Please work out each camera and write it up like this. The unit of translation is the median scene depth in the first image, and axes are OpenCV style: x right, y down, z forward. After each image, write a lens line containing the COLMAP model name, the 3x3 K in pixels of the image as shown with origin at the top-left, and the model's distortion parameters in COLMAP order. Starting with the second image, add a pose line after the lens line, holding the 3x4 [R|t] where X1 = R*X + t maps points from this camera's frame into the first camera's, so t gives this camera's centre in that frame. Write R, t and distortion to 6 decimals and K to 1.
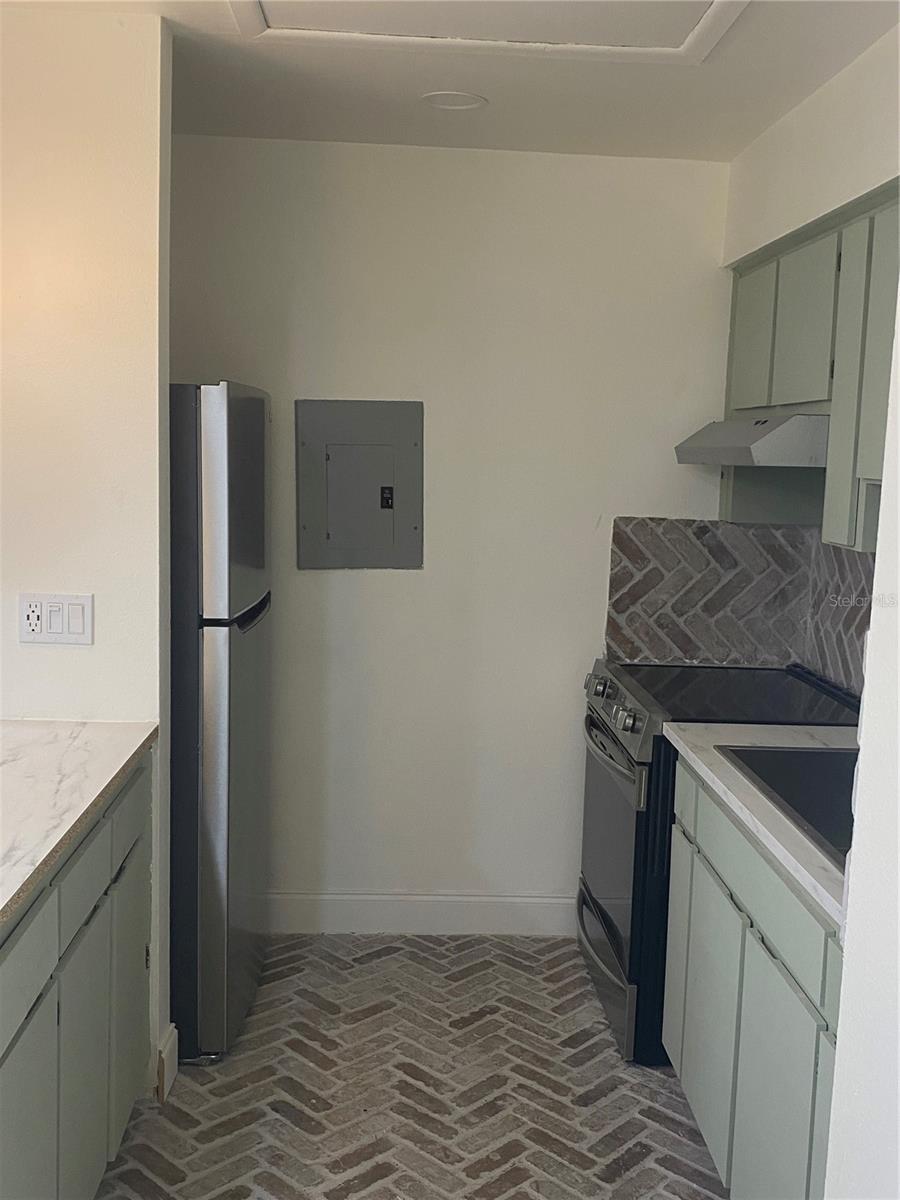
lens RADIAL K [[1159.6, 0, 450.0], [0, 1159.6, 600.0], [0, 0, 1]] dist [0.134045, -0.239867]
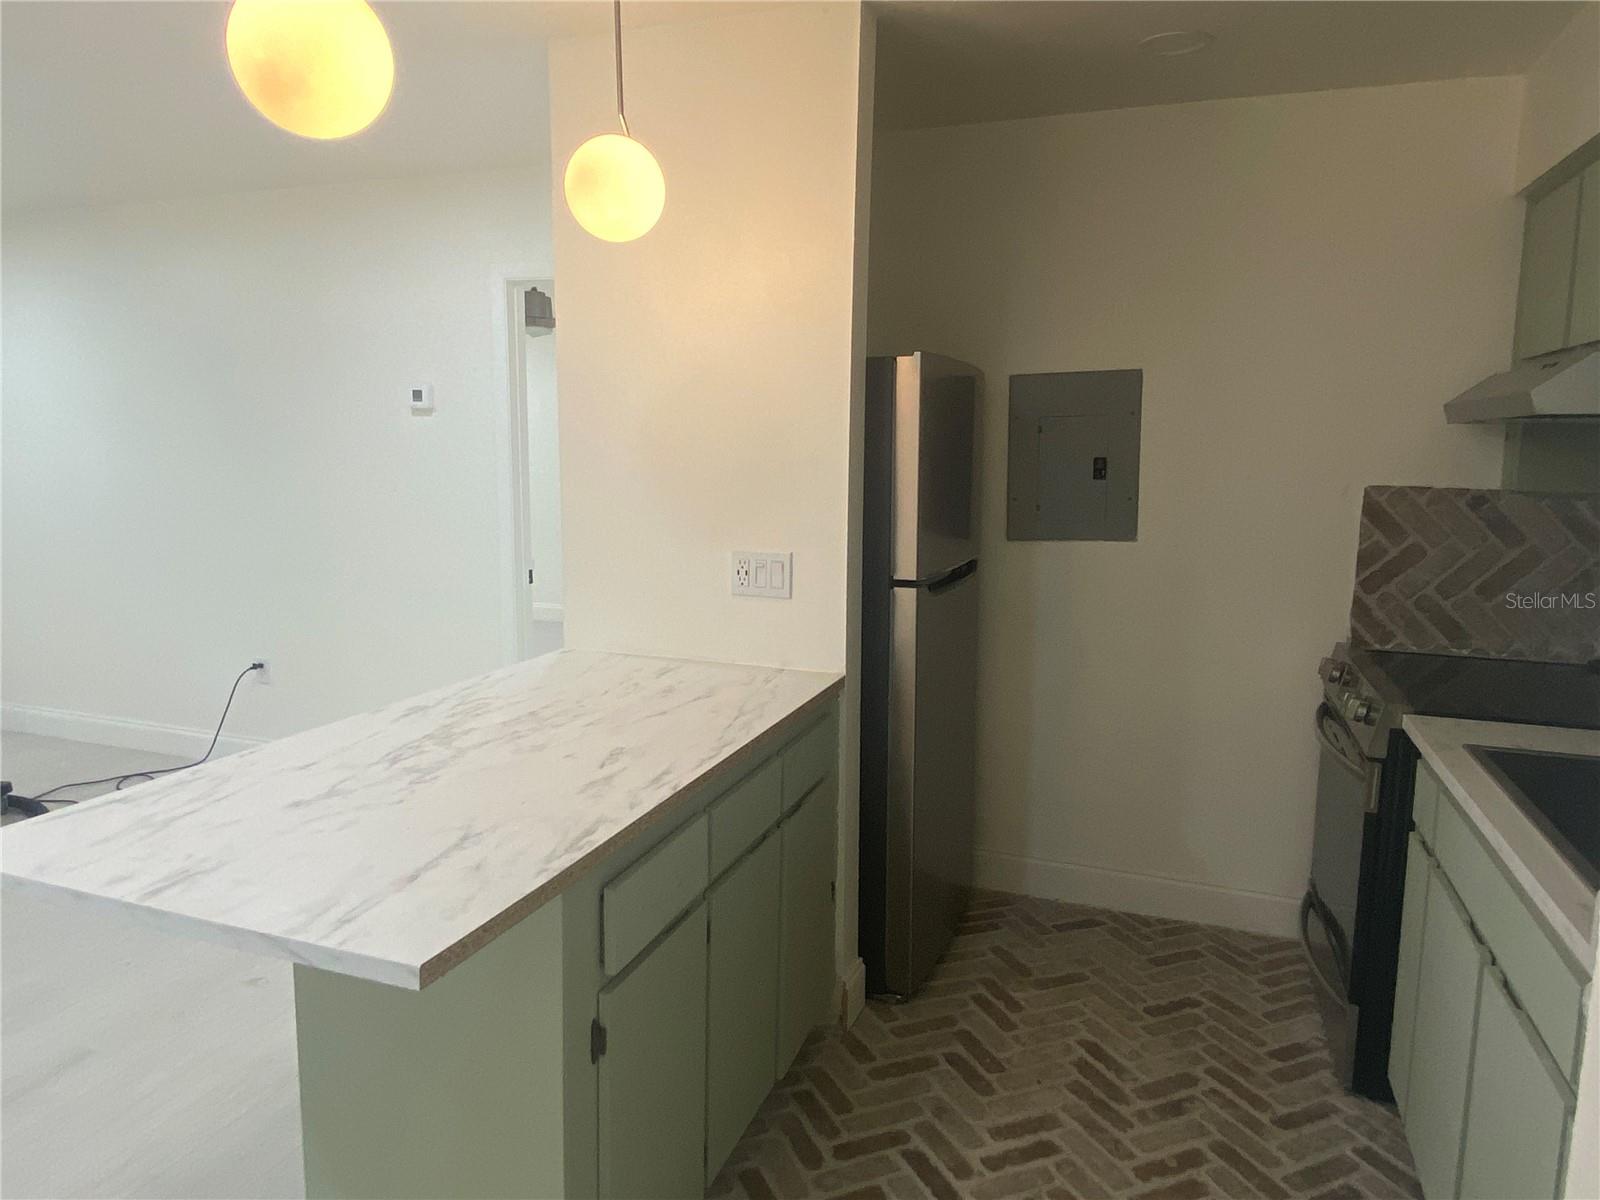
lens RADIAL K [[1030.9, 0, 802.0], [0, 1030.9, 587.9], [0, 0, 1]] dist [0.075795, -0.073652]
pose [[0.925011, 0.030057, -0.378749, 0.055930], [-0.029270, 0.999541, 0.007835, 0.016395], [0.378811, 0.003838, 0.925466, 0.097548]]
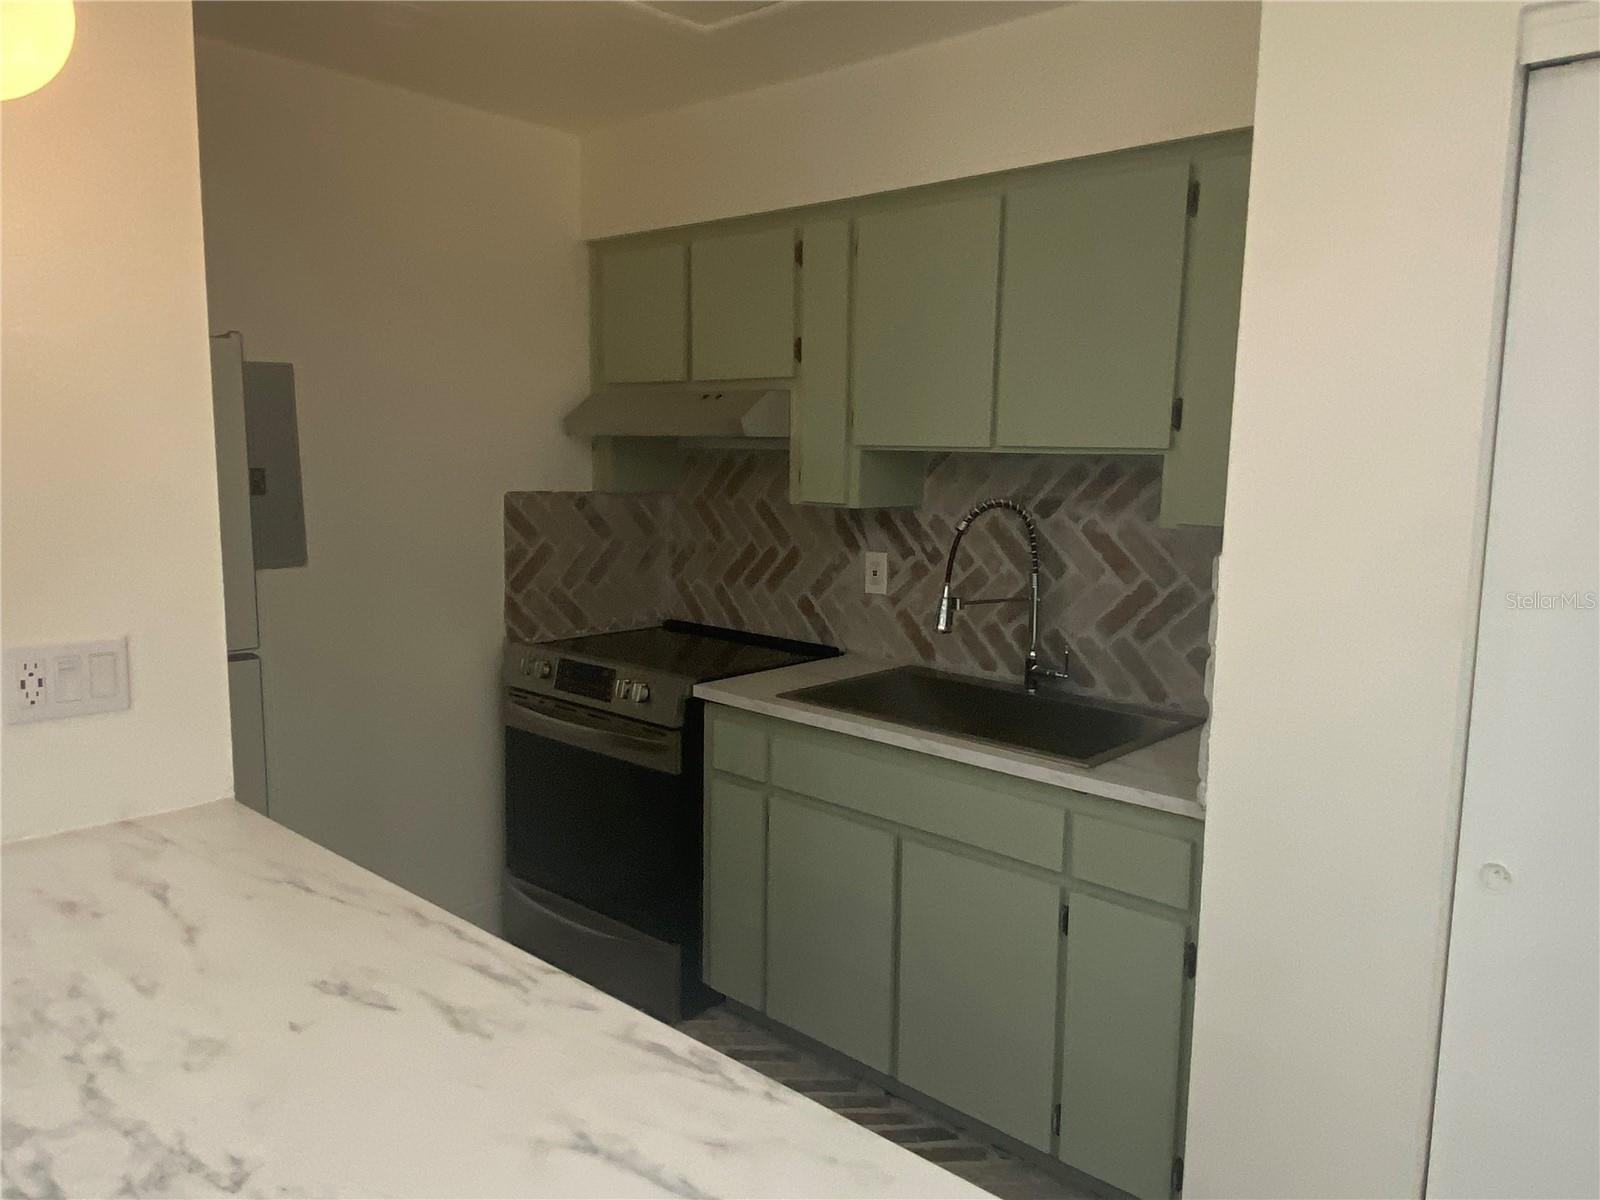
lens RADIAL K [[1128.2, 0, 800.0], [0, 1128.2, 600.0], [0, 0, 1]] dist [-0.005001, -0.002309]
pose [[0.695834, -0.115608, 0.708837, -0.419674], [0.094705, 0.993111, 0.069005, -0.028980], [-0.711931, 0.019114, 0.701989, 0.211725]]
